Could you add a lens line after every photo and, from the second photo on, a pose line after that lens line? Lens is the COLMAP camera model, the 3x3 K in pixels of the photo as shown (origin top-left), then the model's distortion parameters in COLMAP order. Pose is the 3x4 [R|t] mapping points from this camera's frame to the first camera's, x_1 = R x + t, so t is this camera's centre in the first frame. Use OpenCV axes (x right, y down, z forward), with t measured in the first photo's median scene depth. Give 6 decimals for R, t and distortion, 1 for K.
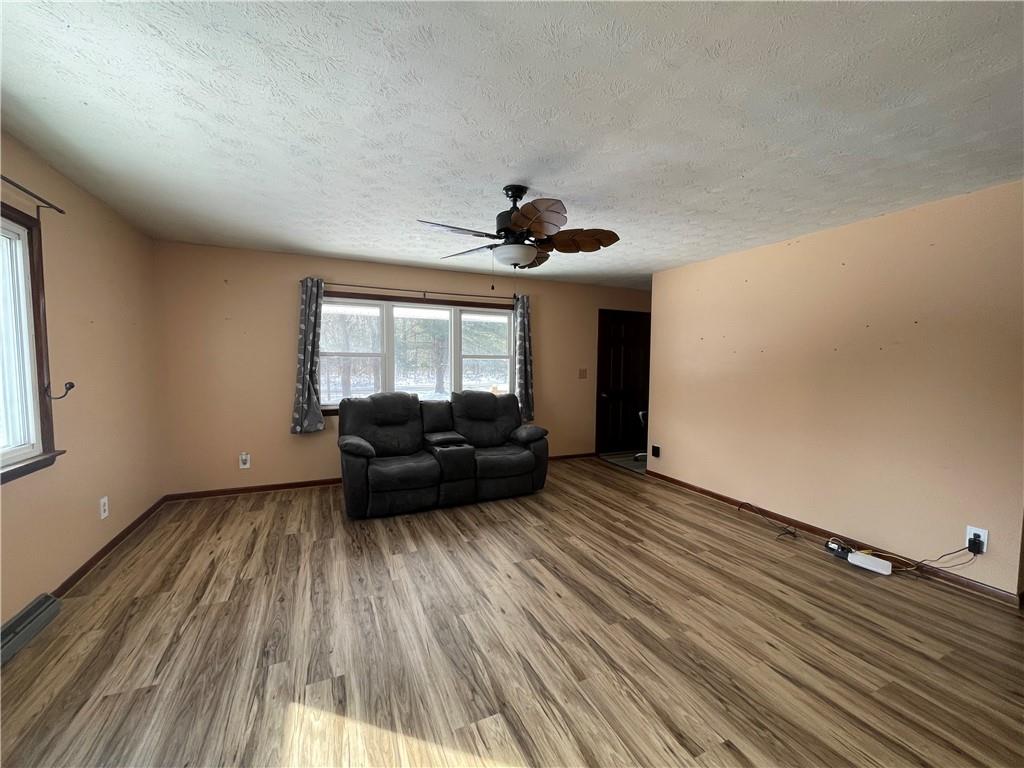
lens RADIAL K [[407.9, 0, 509.2], [0, 407.9, 386.2], [0, 0, 1]] dist [0.000264, -0.000369]
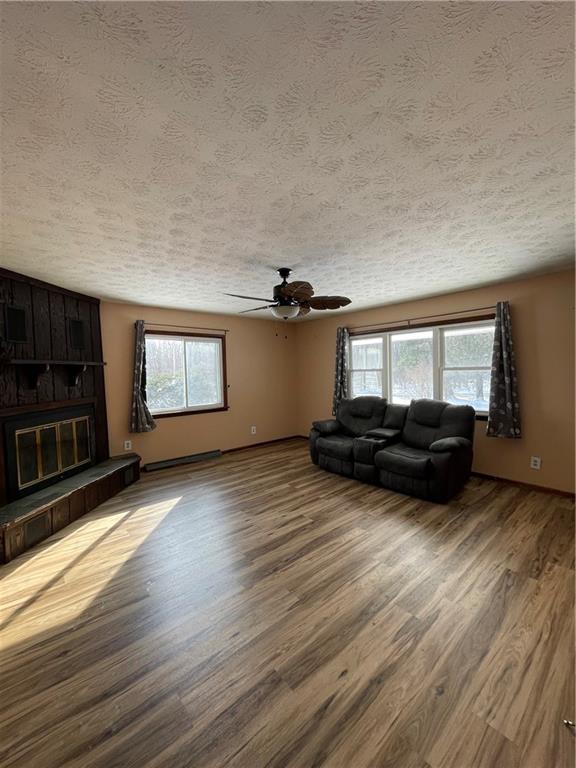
lens RADIAL K [[305.9, 0, 286.9], [0, 305.9, 380.5], [0, 0, 1]] dist [0.000264, -0.000369]
pose [[0.285742, 0.012524, -0.958225, 0.817589], [-0.033298, 0.999441, 0.003134, -0.041243], [0.957728, 0.031012, 0.285999, 0.481836]]
